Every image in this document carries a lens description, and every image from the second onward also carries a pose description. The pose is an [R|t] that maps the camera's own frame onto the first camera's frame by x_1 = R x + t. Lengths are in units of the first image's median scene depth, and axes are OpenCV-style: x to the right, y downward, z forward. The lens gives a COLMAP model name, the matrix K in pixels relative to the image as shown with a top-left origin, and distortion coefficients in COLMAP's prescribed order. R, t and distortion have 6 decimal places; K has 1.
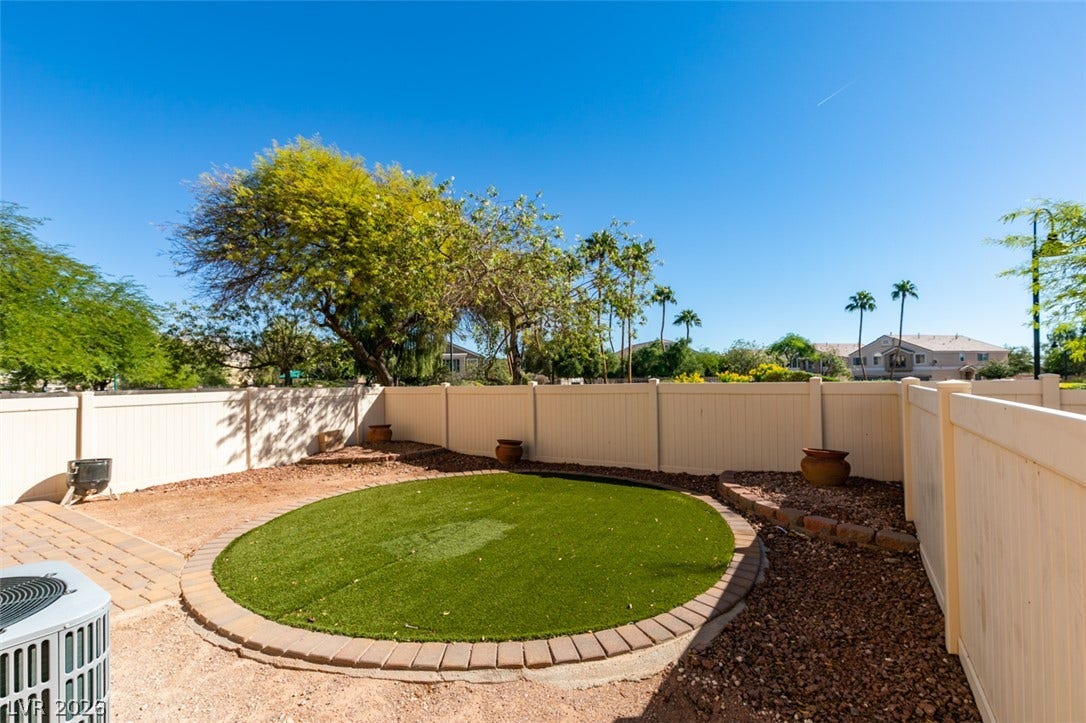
lens RADIAL K [[486.6, 0, 544.2], [0, 486.6, 367.1], [0, 0, 1]] dist [-0.004471, -0.000110]
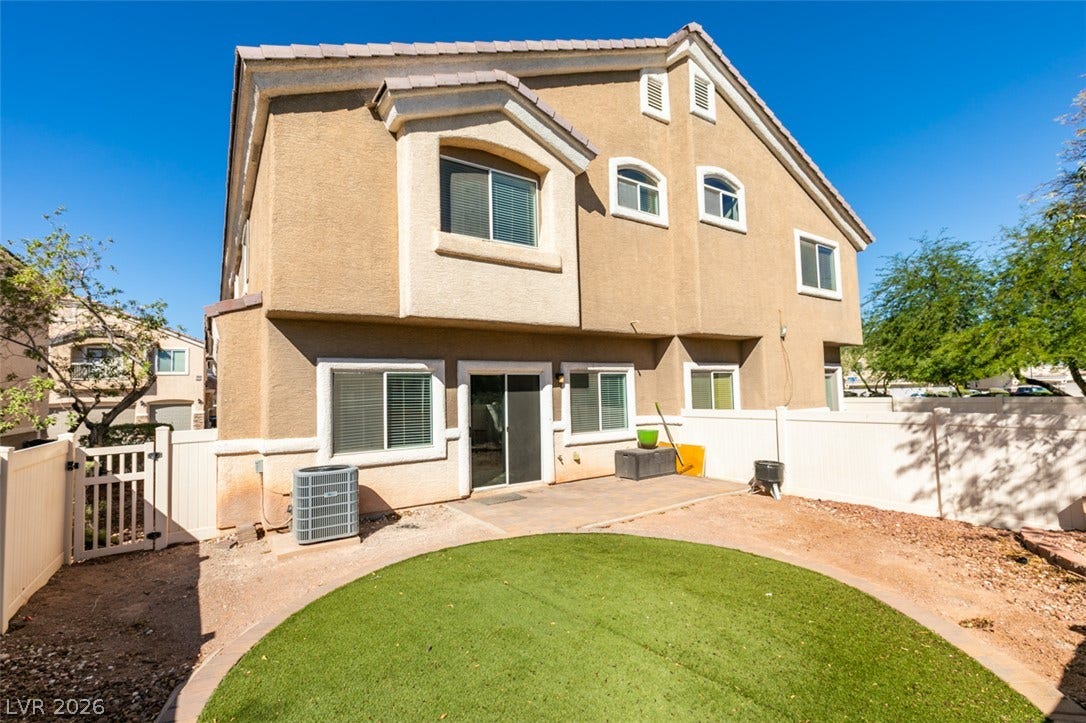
lens RADIAL K [[486.6, 0, 544.9], [0, 486.6, 365.0], [0, 0, 1]] dist [-0.004471, -0.000110]
pose [[-0.402867, -0.030773, -0.914741, 0.324871], [0.040939, 0.997828, -0.051598, -0.010468], [0.914342, -0.058235, -0.400733, 0.725741]]
